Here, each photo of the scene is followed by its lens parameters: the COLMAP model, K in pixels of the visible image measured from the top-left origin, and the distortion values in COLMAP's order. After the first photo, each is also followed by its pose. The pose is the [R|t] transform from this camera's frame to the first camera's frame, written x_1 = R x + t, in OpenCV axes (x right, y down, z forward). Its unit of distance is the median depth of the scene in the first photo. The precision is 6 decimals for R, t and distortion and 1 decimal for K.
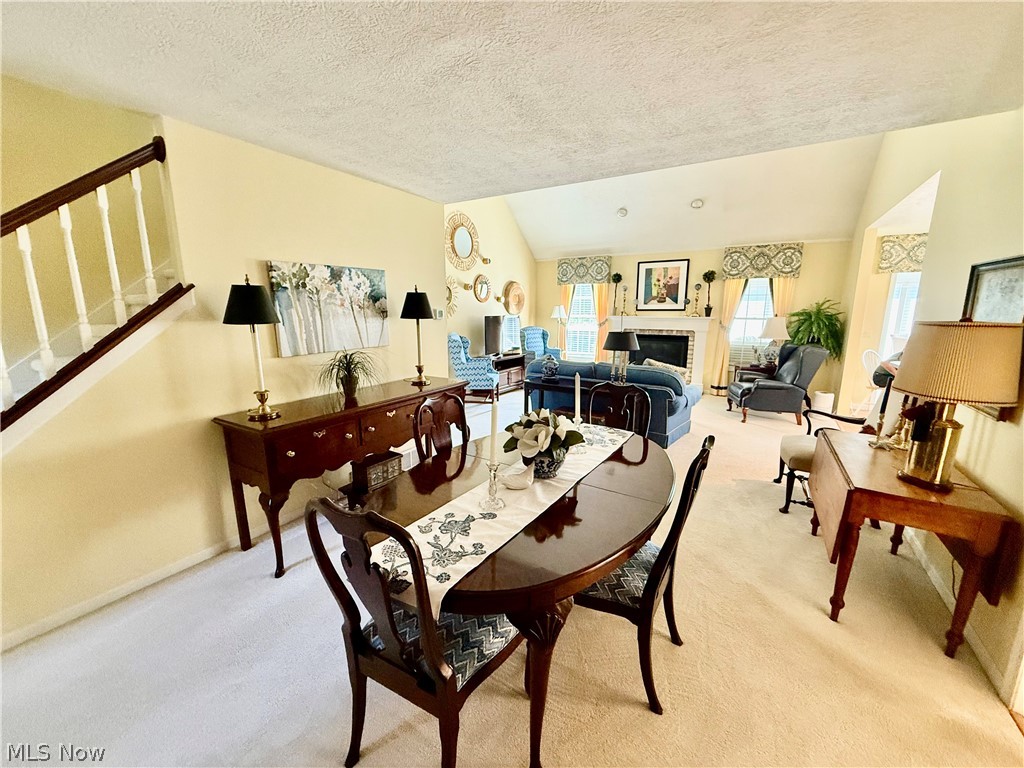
lens RADIAL K [[406.8, 0, 509.9], [0, 406.8, 384.9], [0, 0, 1]] dist [0.000090, 0.000005]
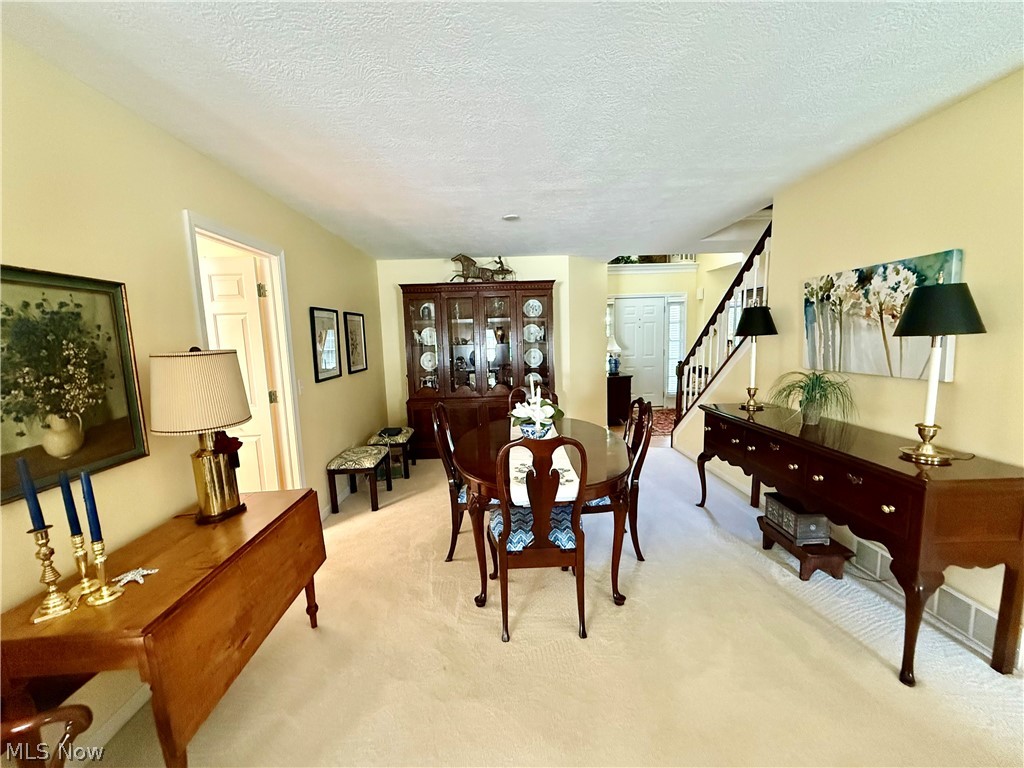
lens RADIAL K [[406.8, 0, 512.0], [0, 406.8, 386.7], [0, 0, 1]] dist [0.000090, 0.000005]
pose [[-0.830835, 0.093125, -0.548672, 0.623545], [-0.073612, 0.958848, 0.274211, -0.243337], [0.551629, 0.268213, -0.789789, 1.353521]]
